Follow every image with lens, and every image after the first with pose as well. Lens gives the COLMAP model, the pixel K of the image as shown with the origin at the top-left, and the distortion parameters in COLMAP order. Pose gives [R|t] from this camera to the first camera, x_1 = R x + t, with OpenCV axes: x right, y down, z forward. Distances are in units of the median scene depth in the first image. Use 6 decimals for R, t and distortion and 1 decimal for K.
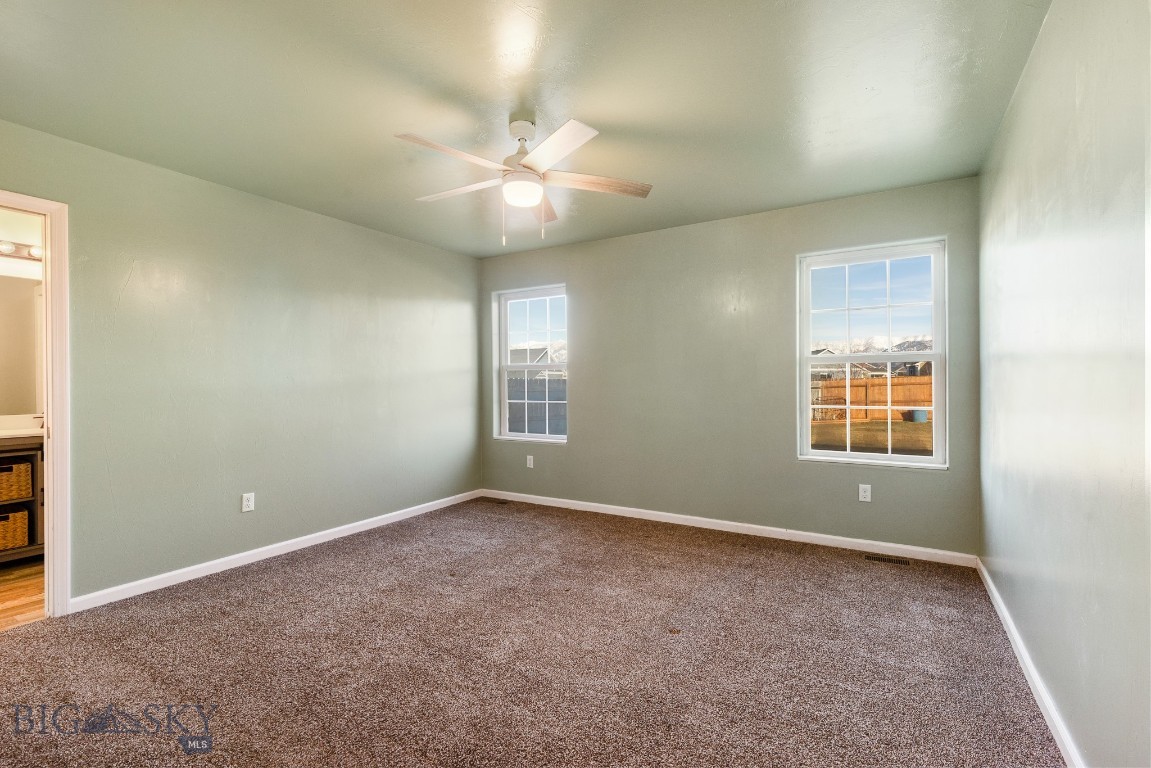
lens RADIAL K [[519.4, 0, 573.6], [0, 519.4, 381.0], [0, 0, 1]] dist [0.010869, -0.002443]
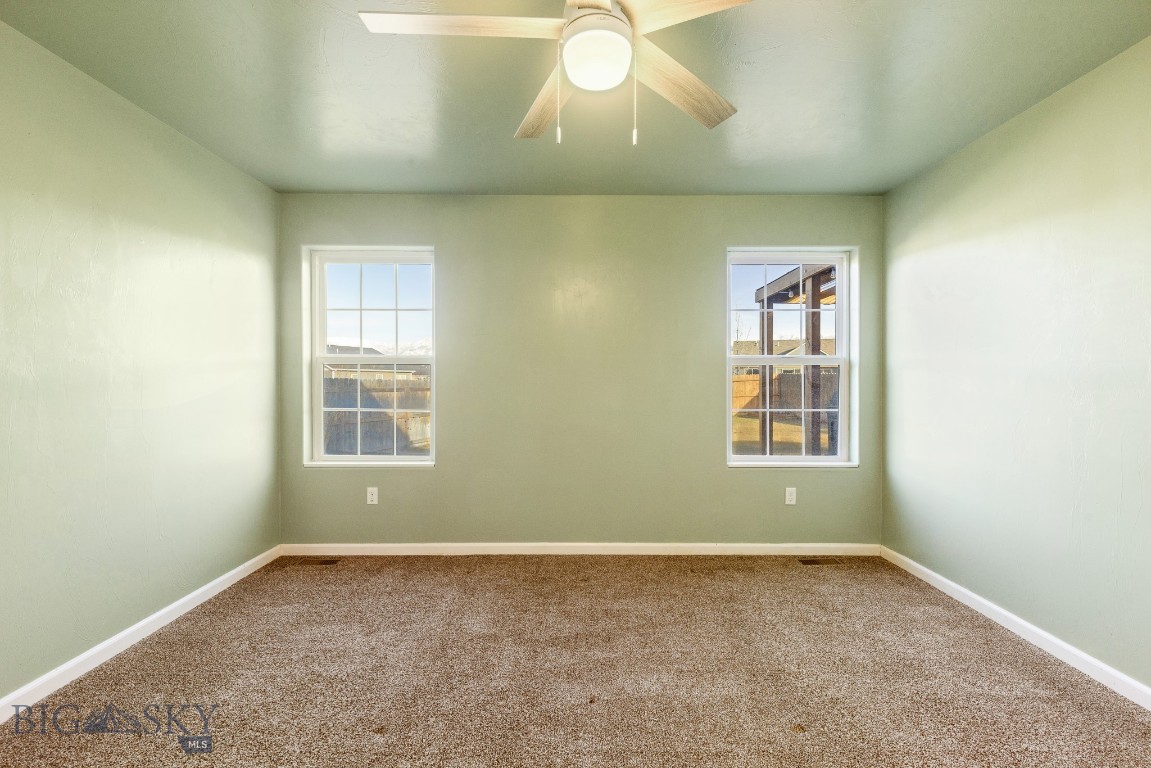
lens RADIAL K [[519.4, 0, 578.8], [0, 519.4, 381.2], [0, 0, 1]] dist [0.010869, -0.002443]
pose [[0.850496, 0.007389, 0.525930, -0.251770], [-0.007553, 0.999970, -0.001834, 0.000867], [-0.525928, -0.002412, 0.850526, 0.303641]]
